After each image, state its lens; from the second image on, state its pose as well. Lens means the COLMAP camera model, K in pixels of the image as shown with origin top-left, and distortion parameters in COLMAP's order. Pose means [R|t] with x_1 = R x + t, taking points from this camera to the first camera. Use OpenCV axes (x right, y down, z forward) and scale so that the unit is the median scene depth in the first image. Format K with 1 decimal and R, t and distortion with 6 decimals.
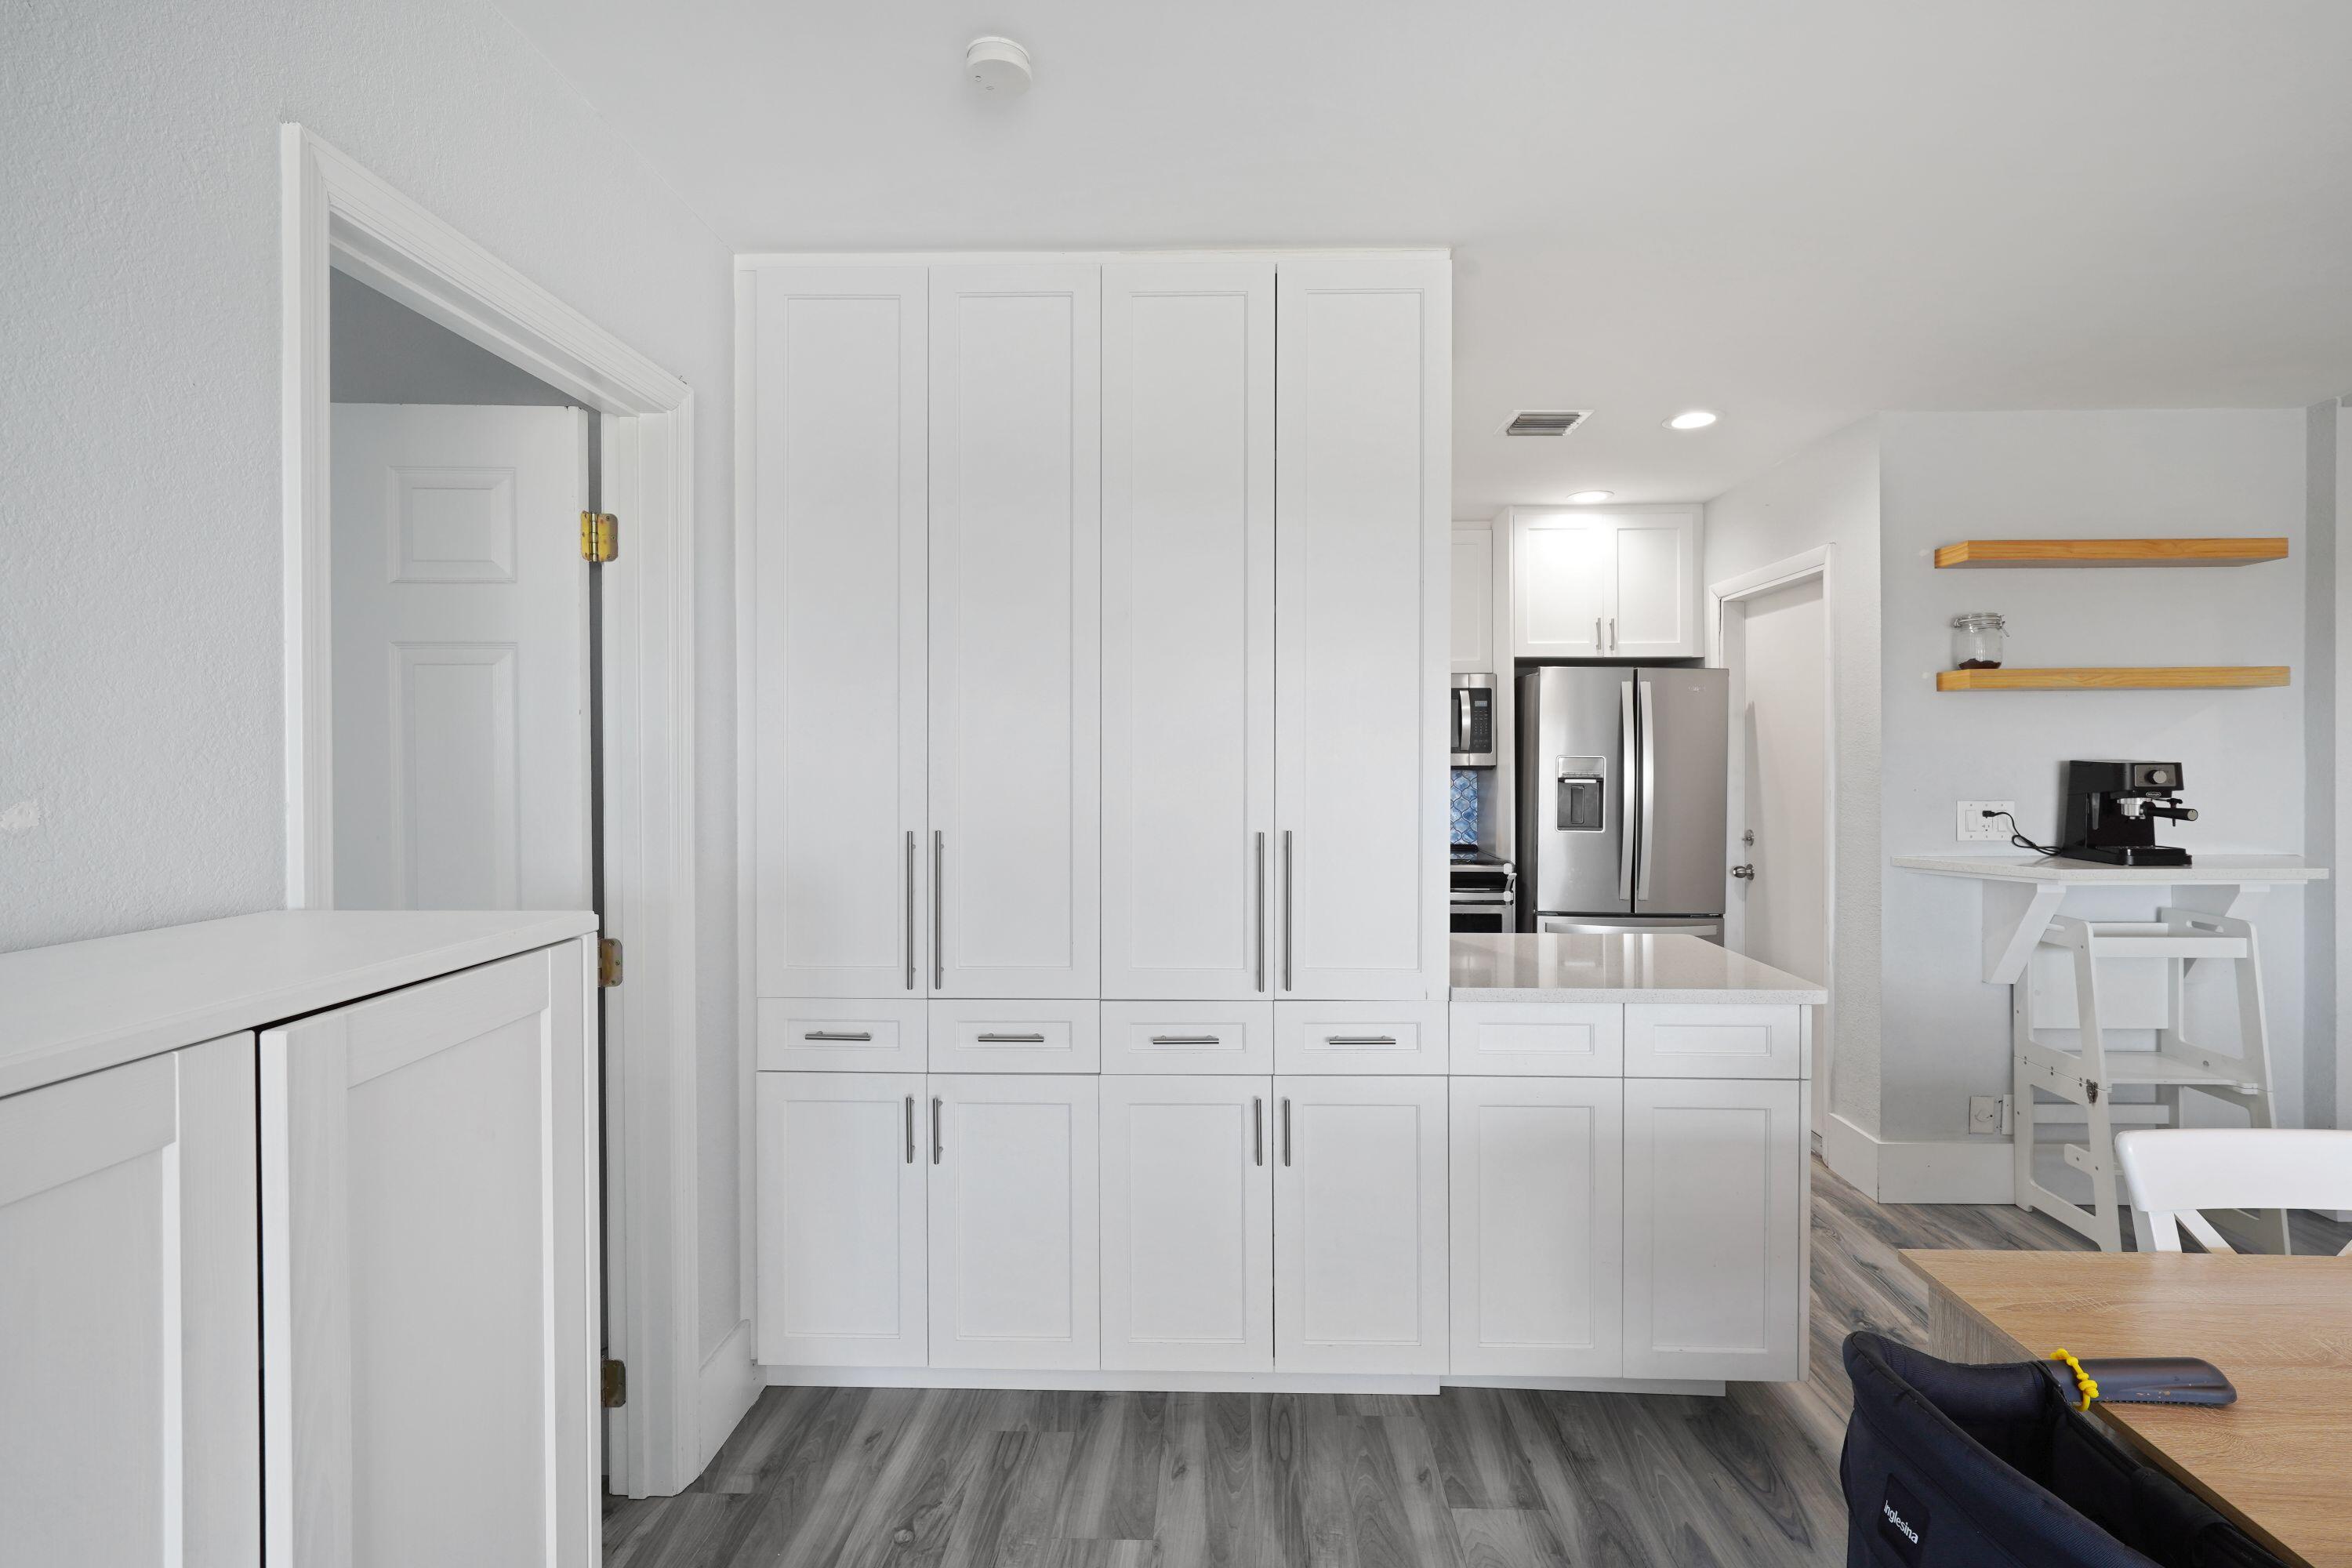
lens RADIAL K [[1096.7, 0, 1211.7], [0, 1096.7, 755.4], [0, 0, 1]] dist [-0.002983, -0.000337]
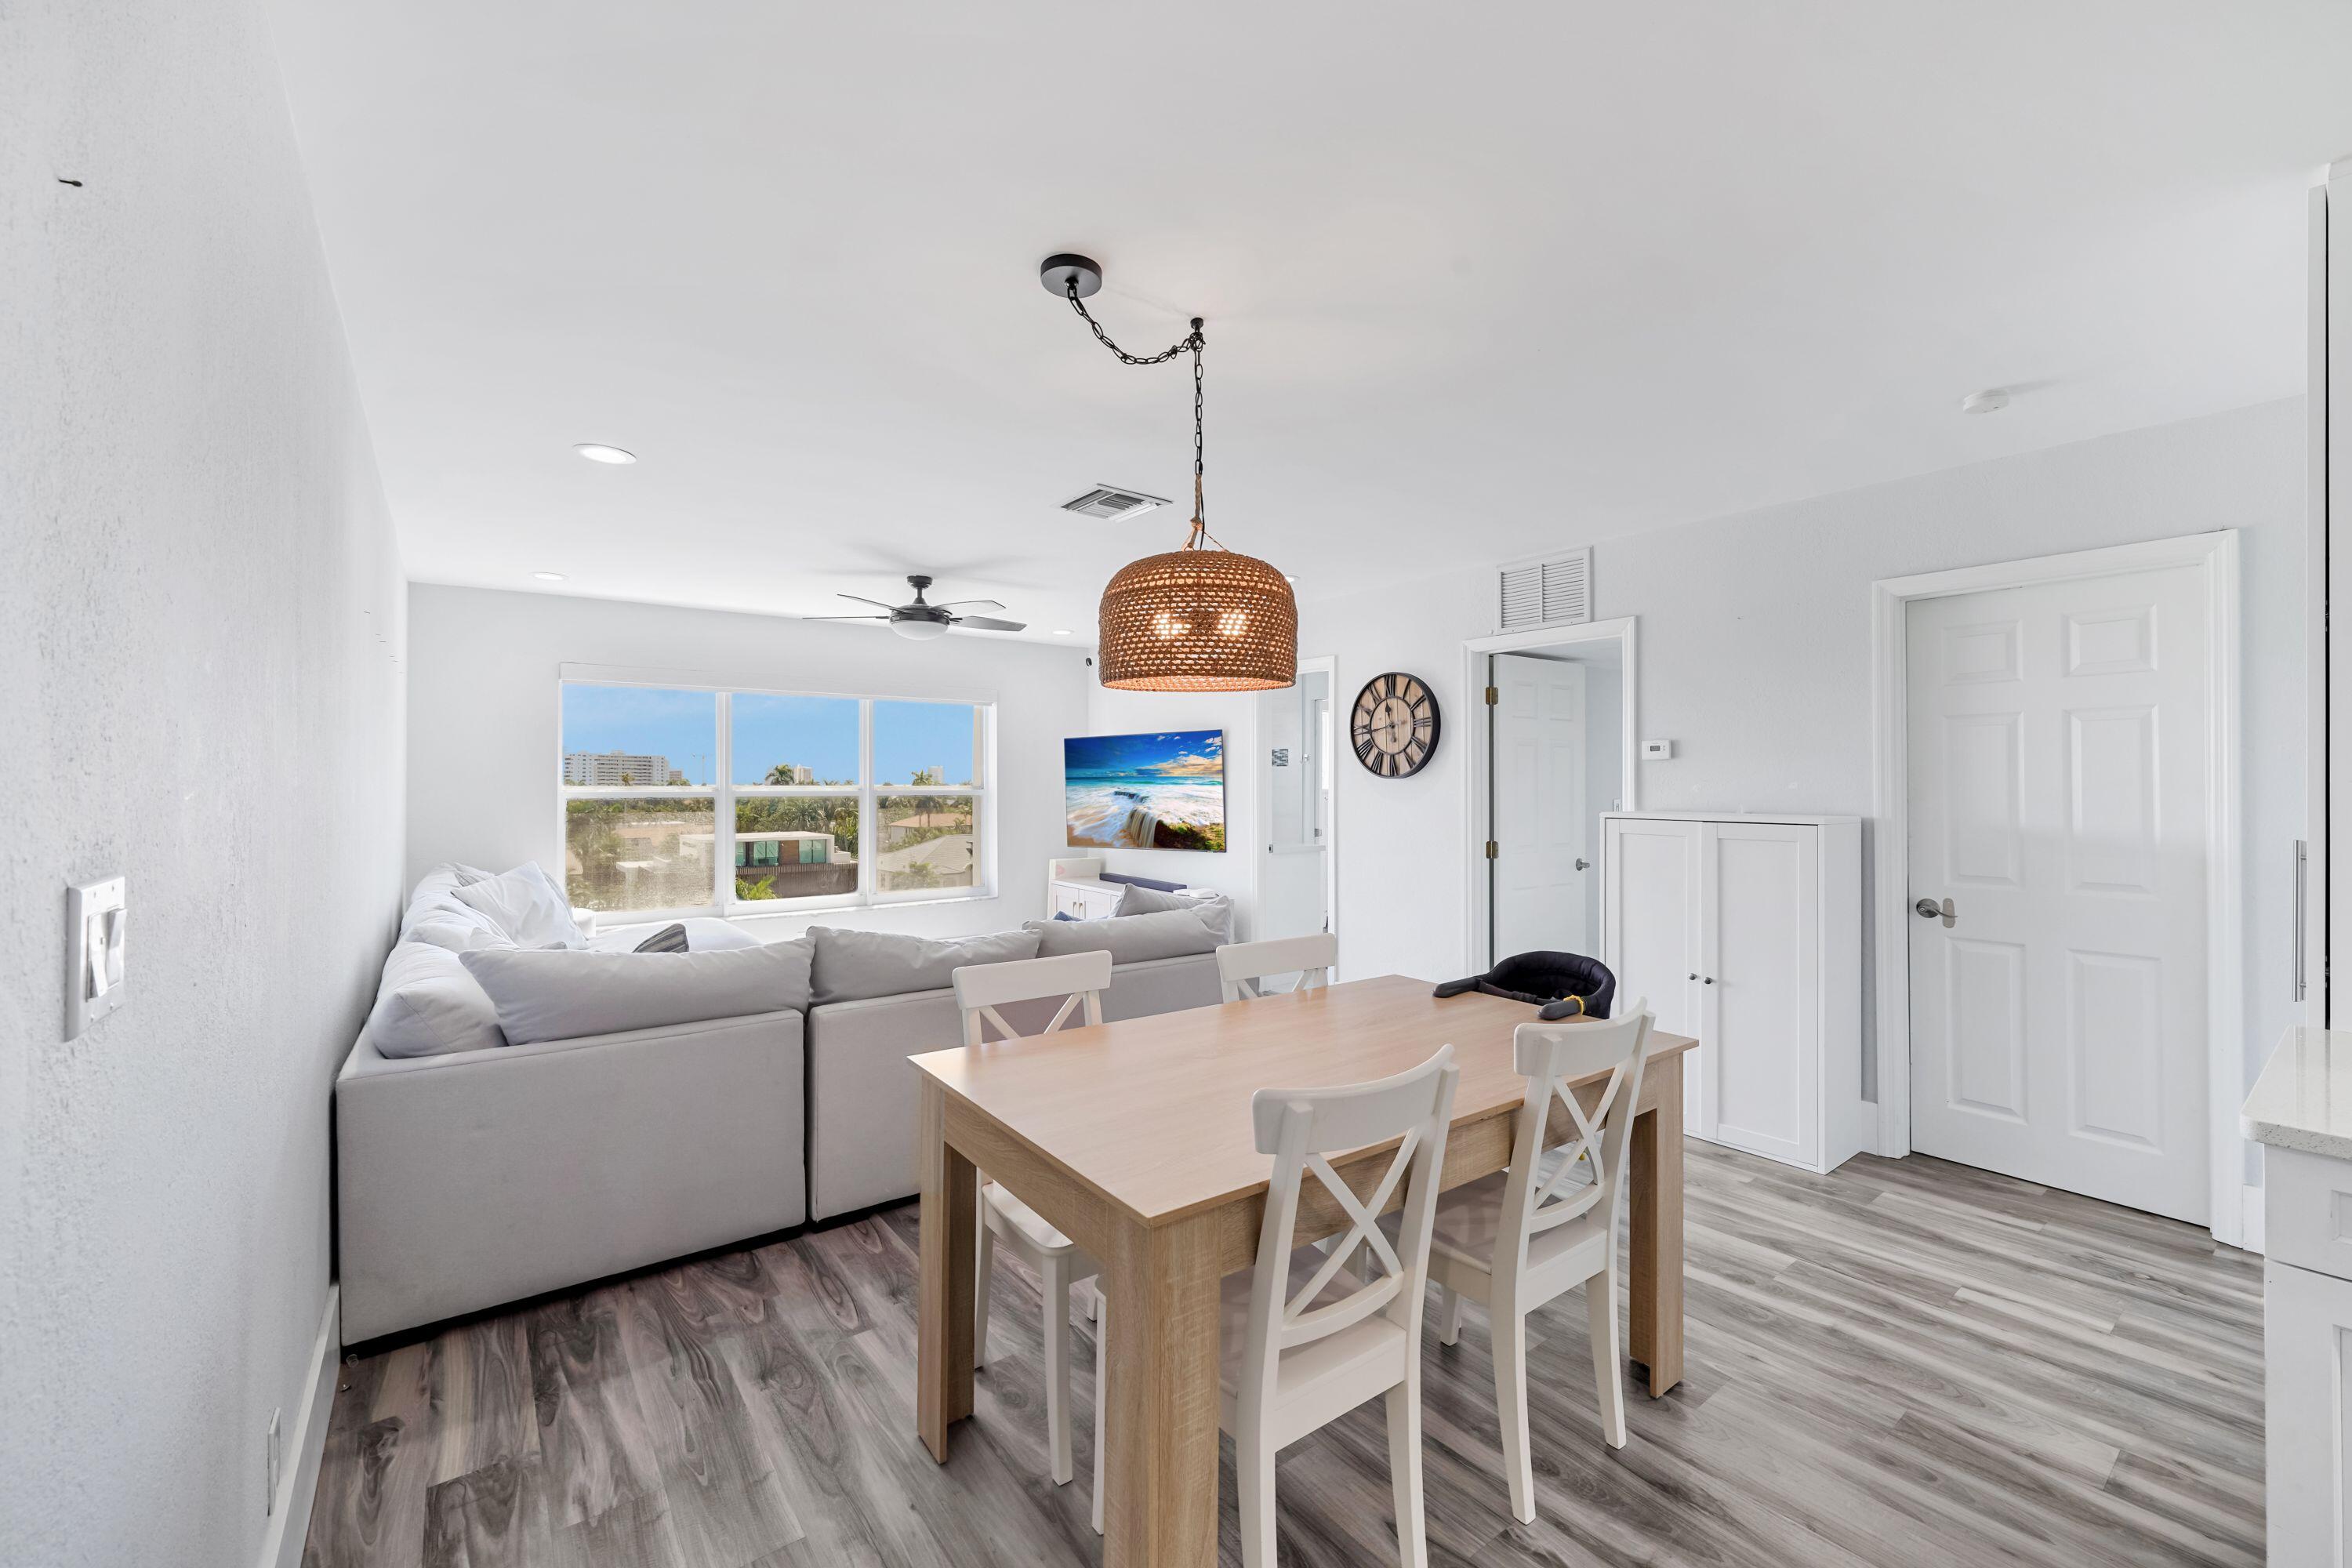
lens RADIAL K [[946.5, 0, 1191.9], [0, 946.5, 766.2], [0, 0, 1]] dist [-0.005557, 0.000701]
pose [[-0.774676, -0.009656, -0.632284, 1.336839], [-0.001330, 0.999906, -0.013641, 0.014806], [0.632356, -0.009726, -0.774617, 0.996598]]
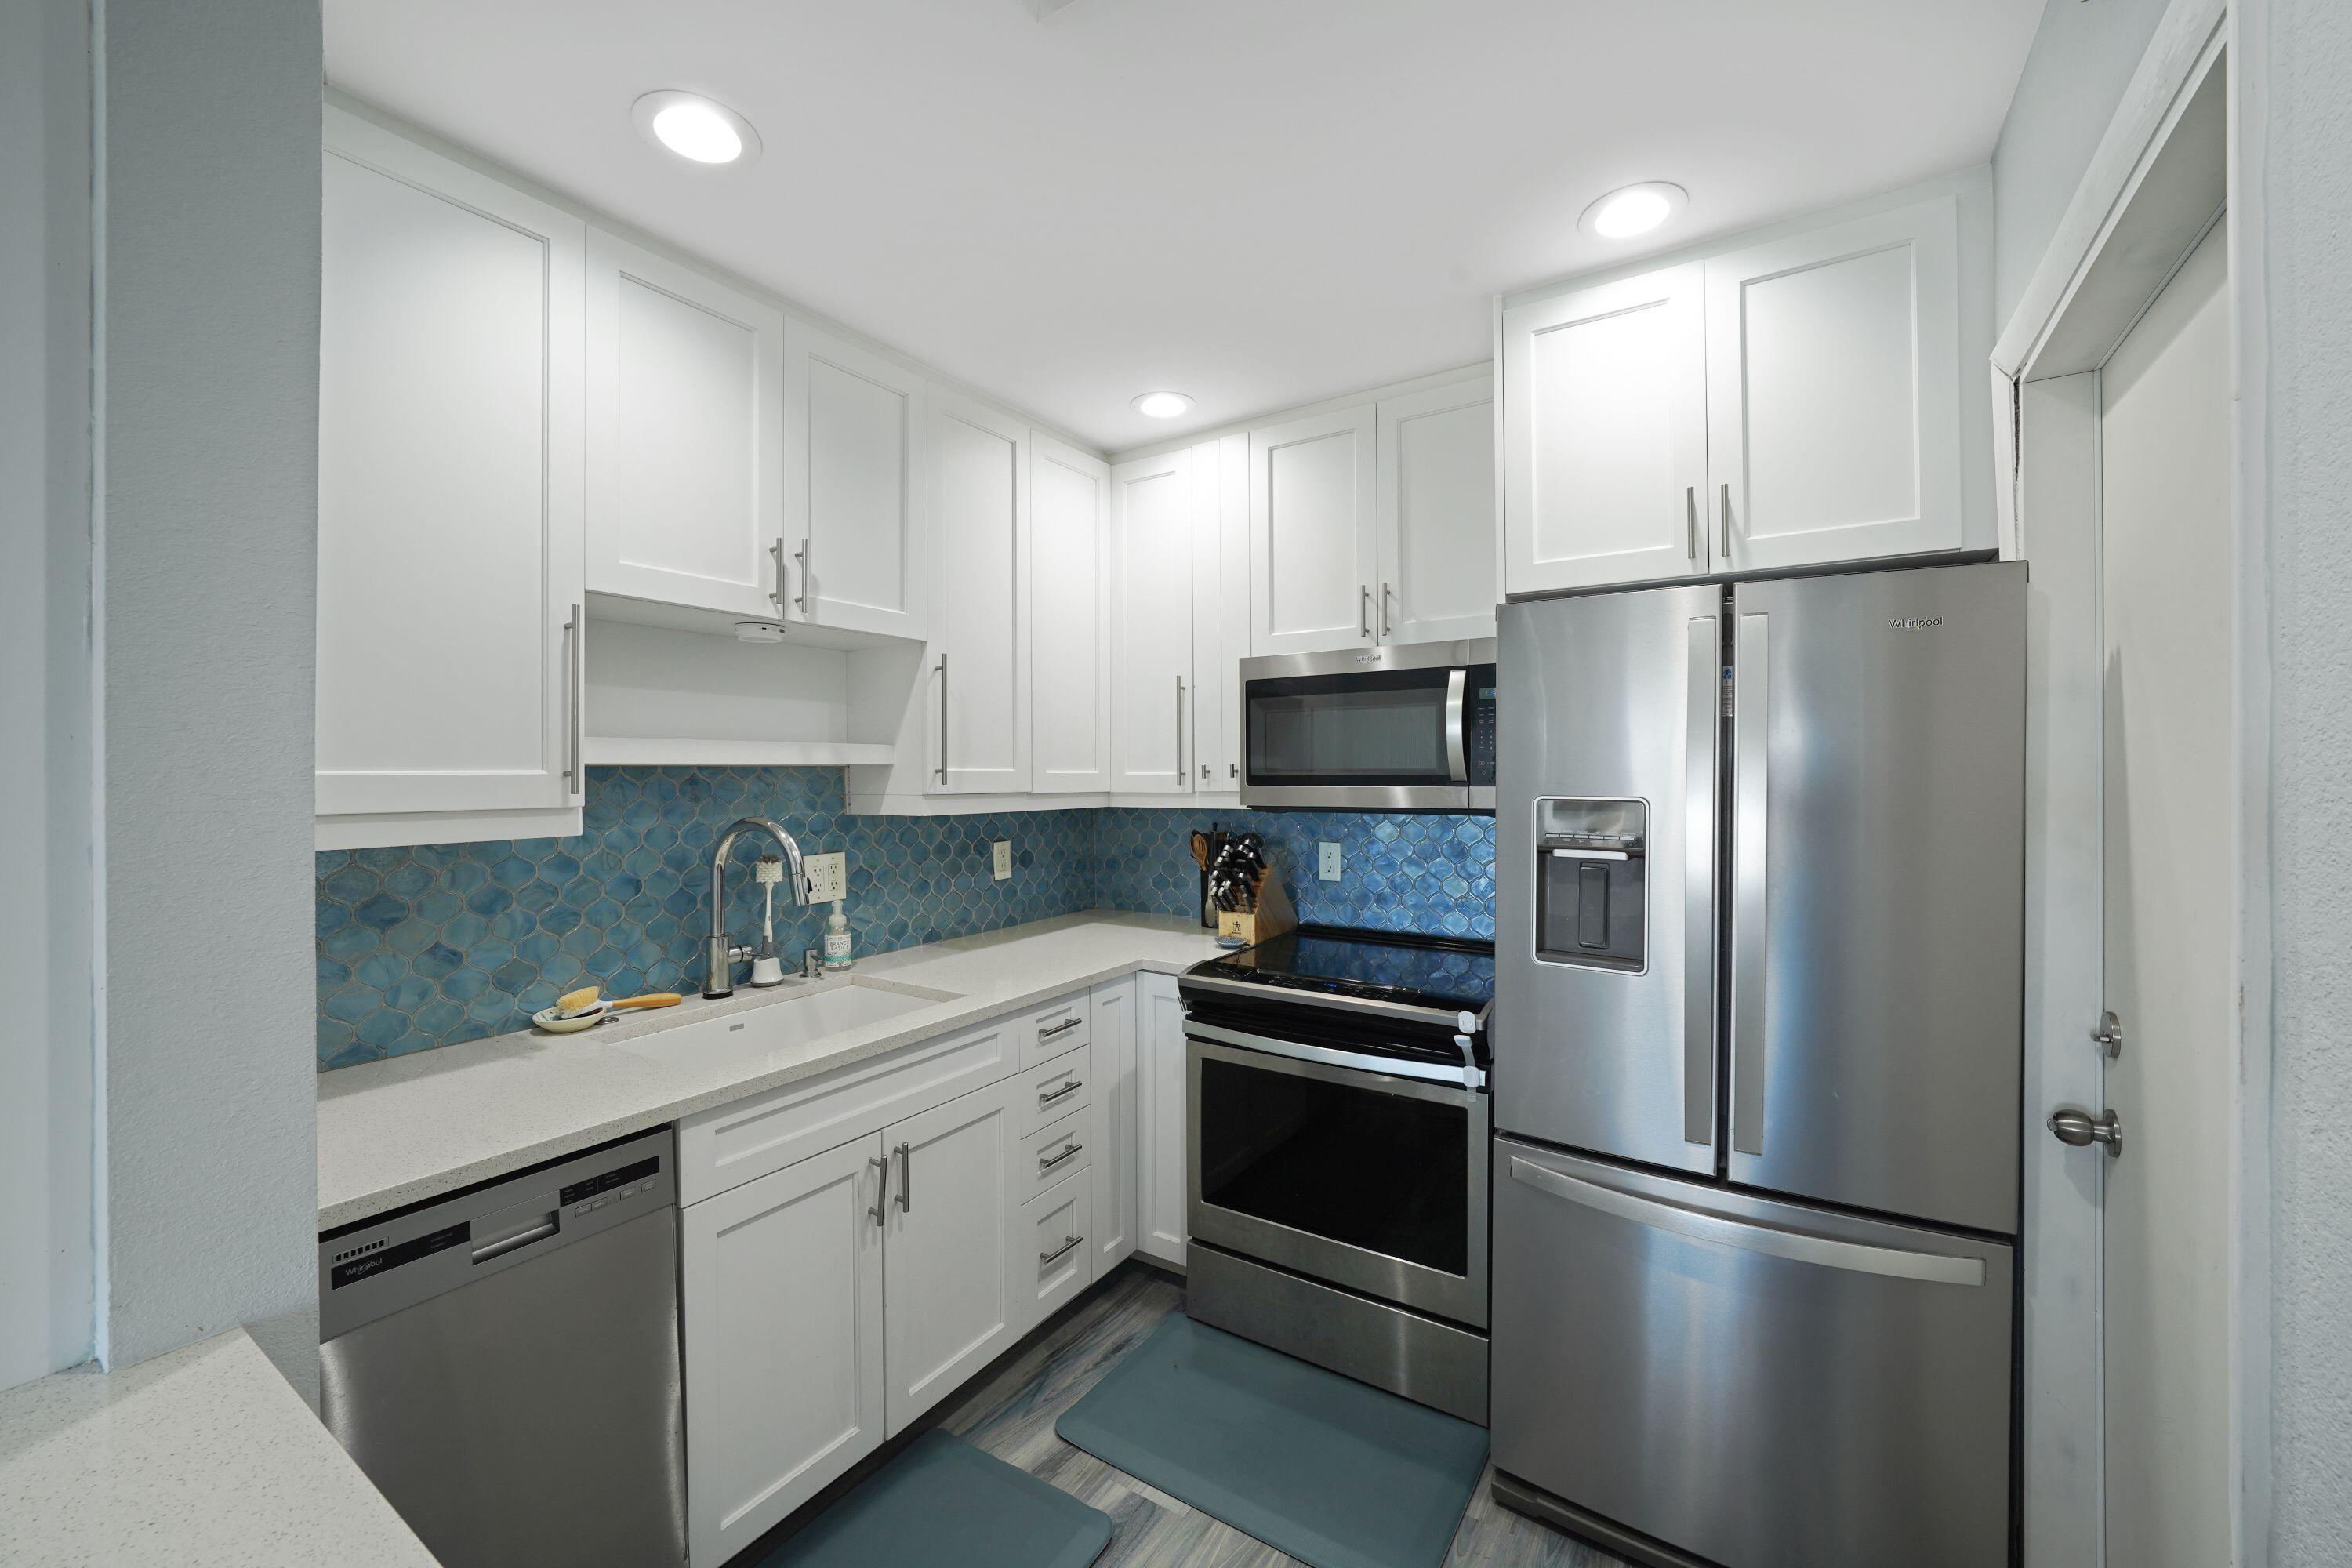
lens RADIAL K [[946.5, 0, 1180.5], [0, 946.5, 773.0], [0, 0, 1]] dist [-0.005557, 0.000701]
pose [[0.853956, -0.000539, -0.520345, 0.762505], [0.001609, 0.999997, 0.001604, -0.019018], [0.520343, -0.002207, 0.853955, 1.137548]]
